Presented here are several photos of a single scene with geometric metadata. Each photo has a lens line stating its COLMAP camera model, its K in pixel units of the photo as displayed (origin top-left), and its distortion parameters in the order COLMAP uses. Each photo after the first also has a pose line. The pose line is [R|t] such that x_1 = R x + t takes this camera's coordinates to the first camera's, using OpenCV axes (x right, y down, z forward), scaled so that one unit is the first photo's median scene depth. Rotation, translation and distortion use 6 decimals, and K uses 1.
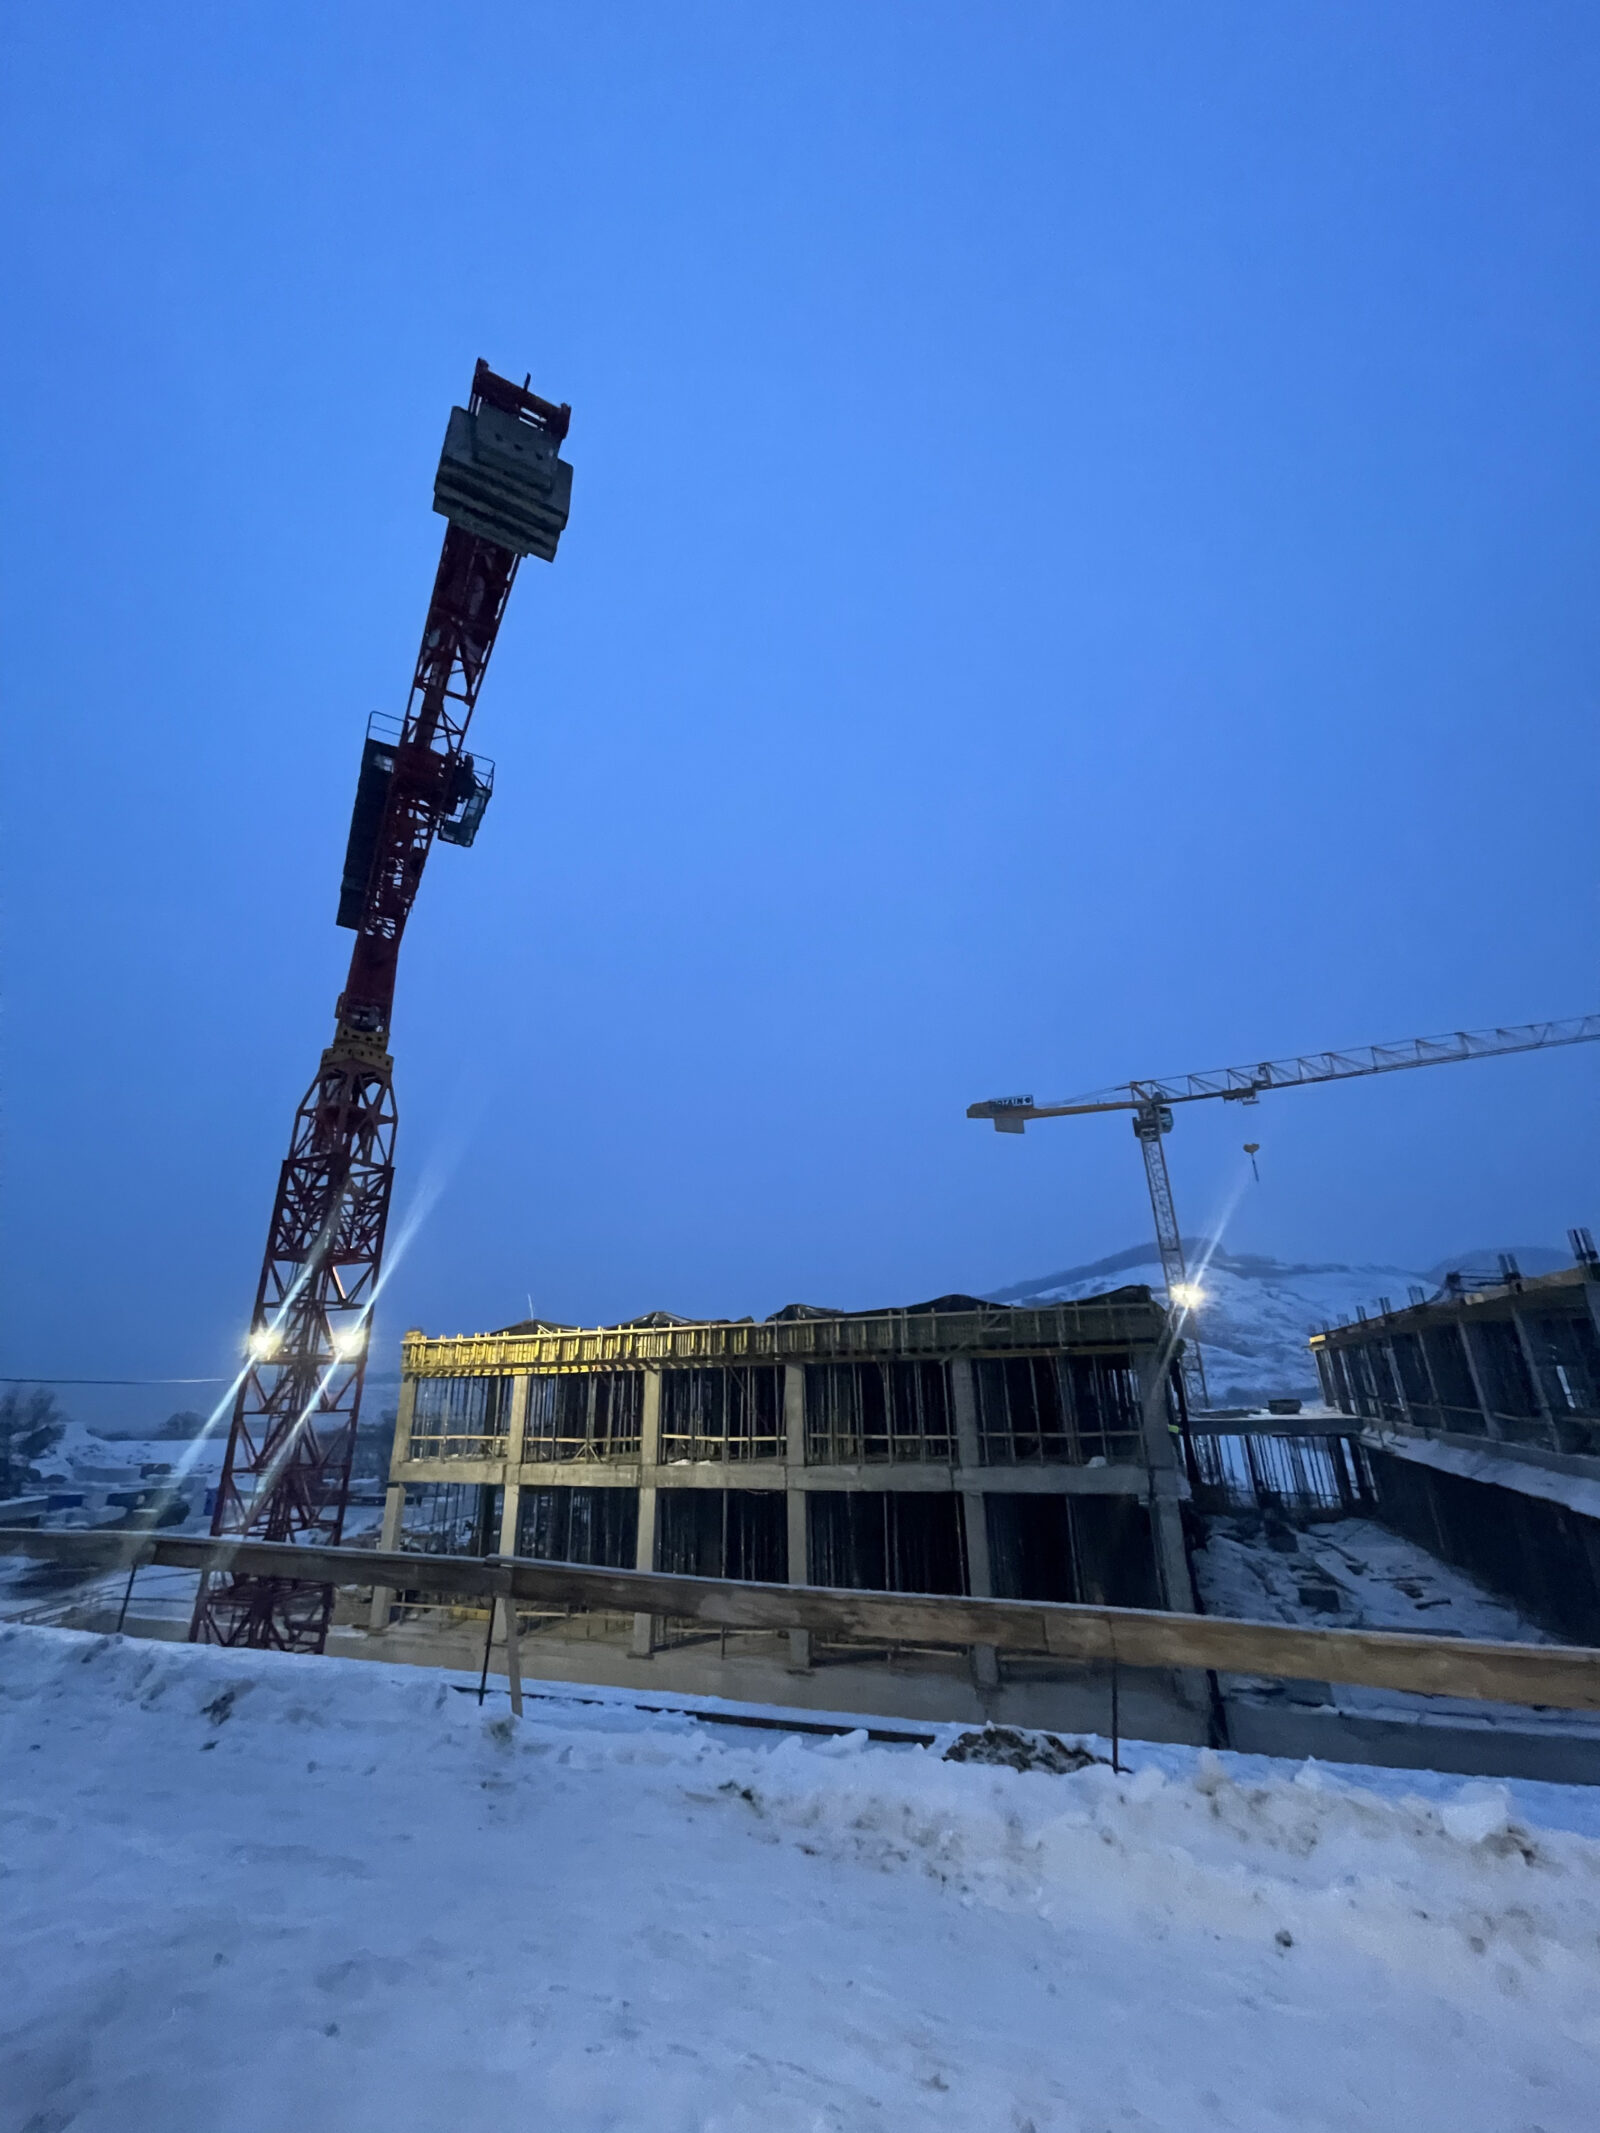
lens RADIAL K [[851.2, 0, 796.3], [0, 851.2, 1100.0], [0, 0, 1]] dist [-0.011577, -0.000027]
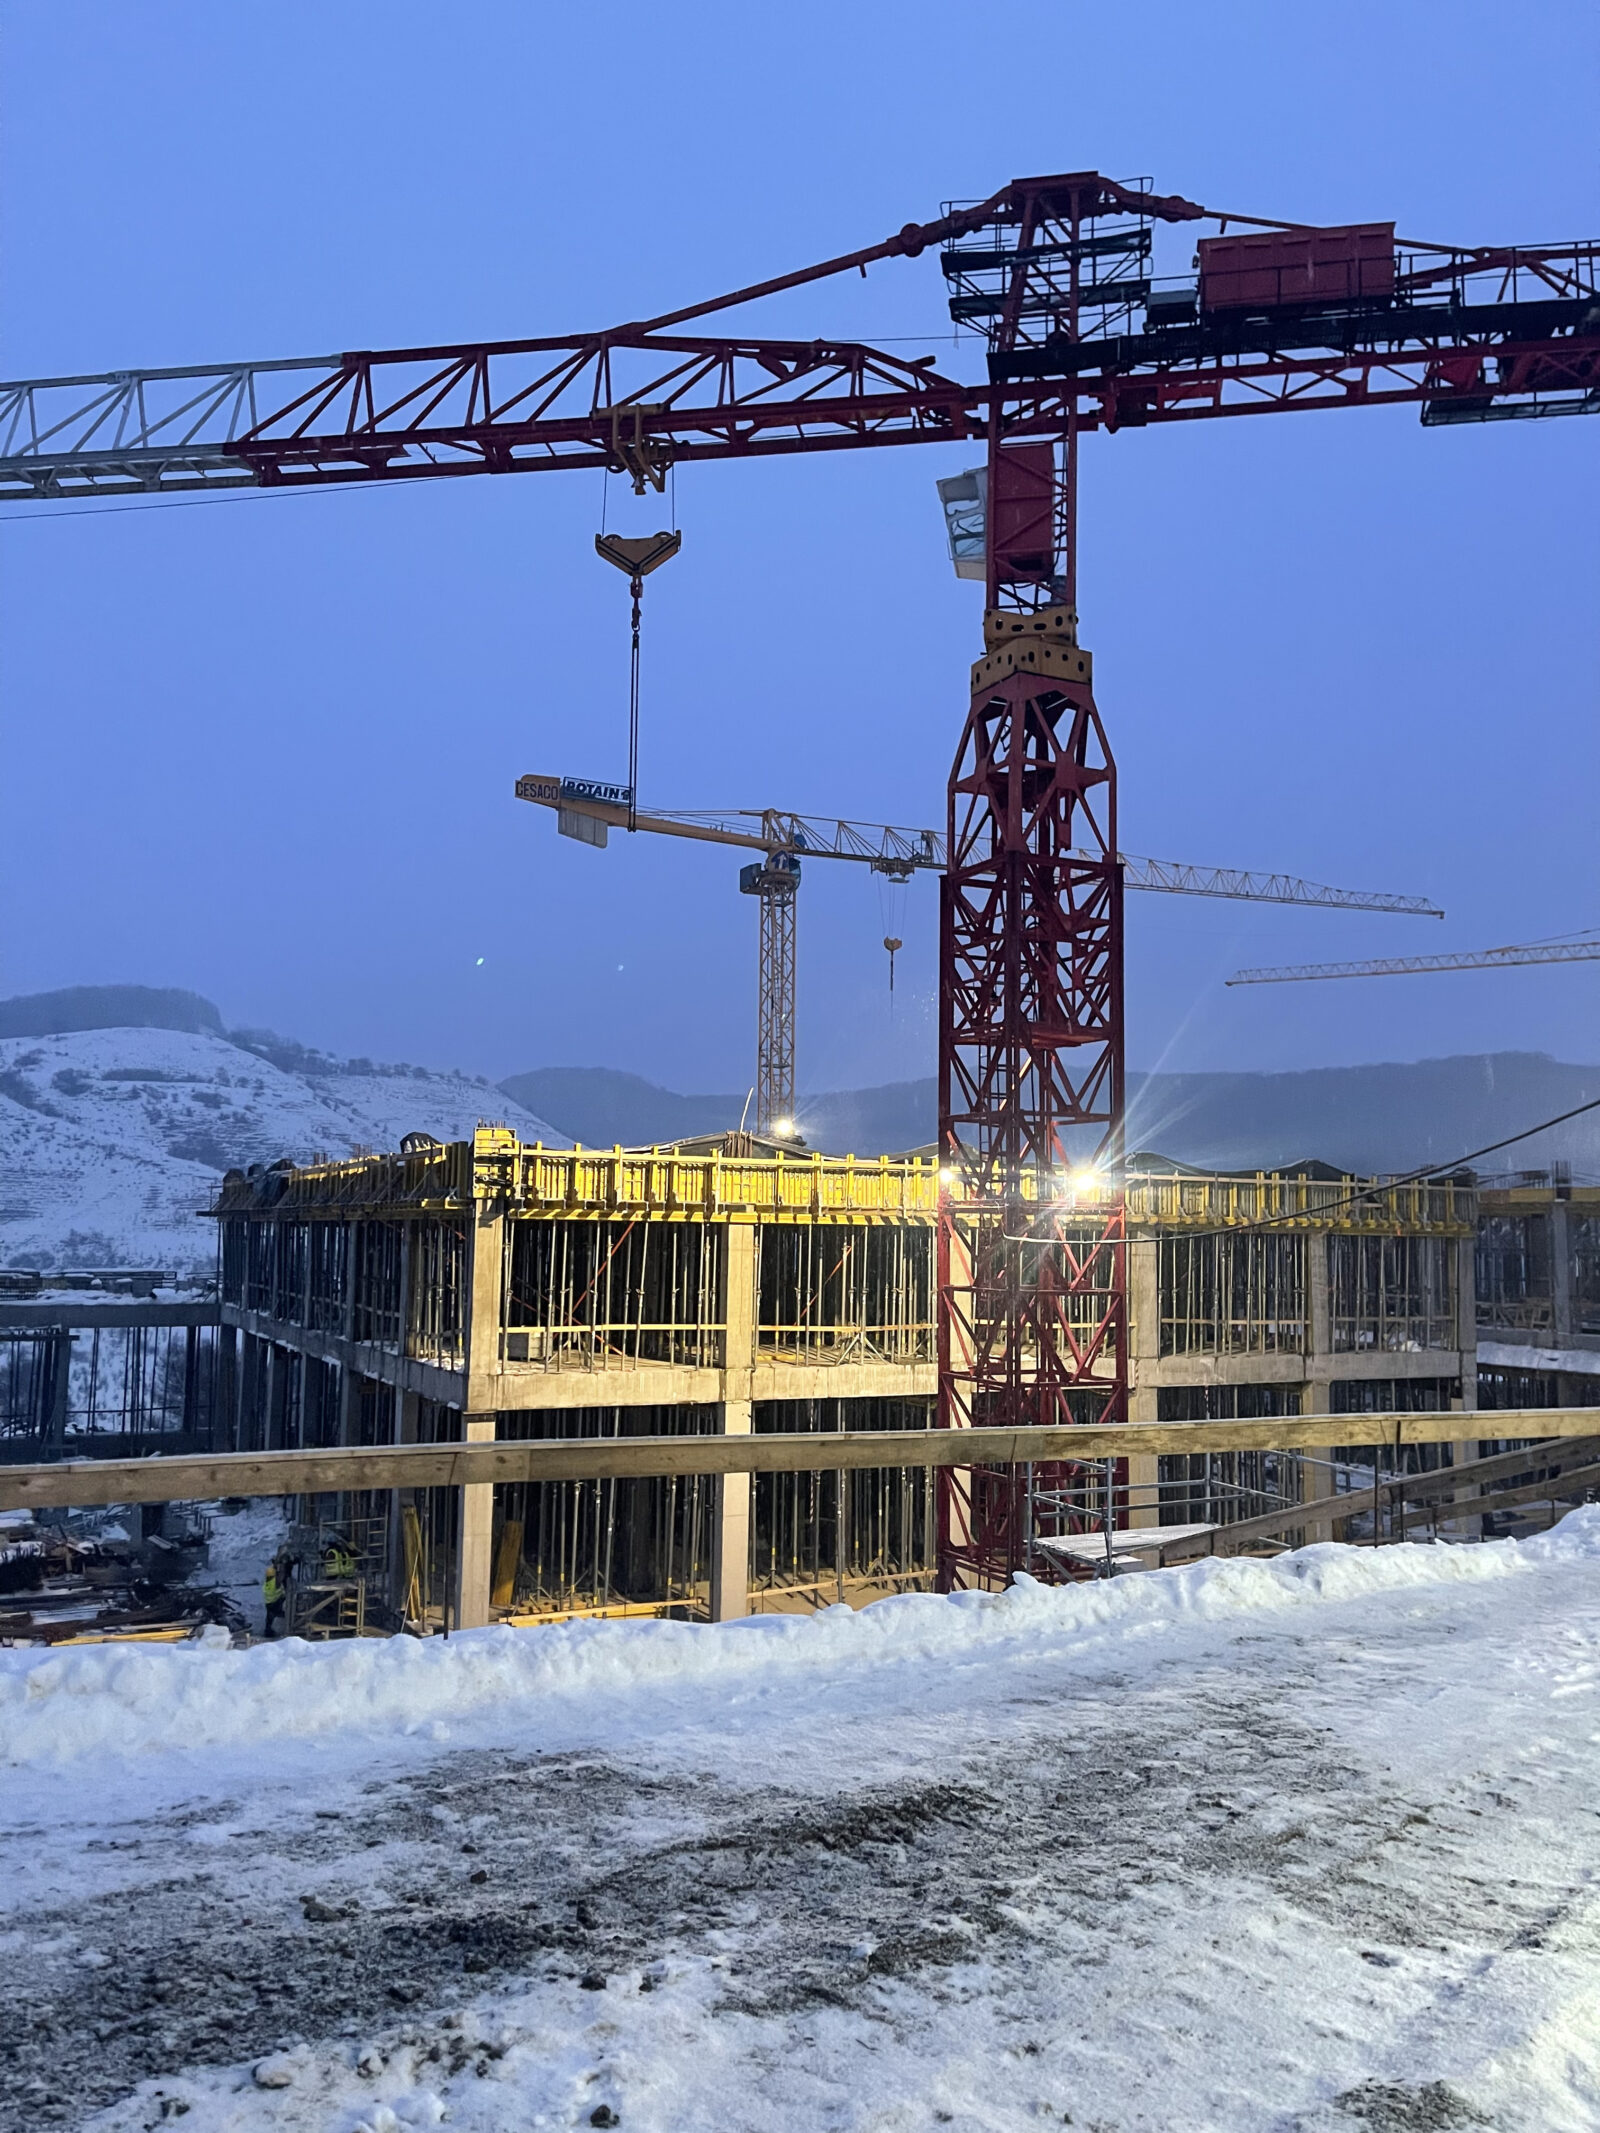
lens RADIAL K [[1574.2, 0, 800.0], [0, 1574.2, 1066.5], [0, 0, 1]] dist [0.081738, -0.000205]
pose [[0.678072, 0.111269, 0.726524, -1.045466], [-0.264271, 0.959278, 0.099731, 0.096149], [-0.685842, -0.259624, 0.679865, 0.251448]]
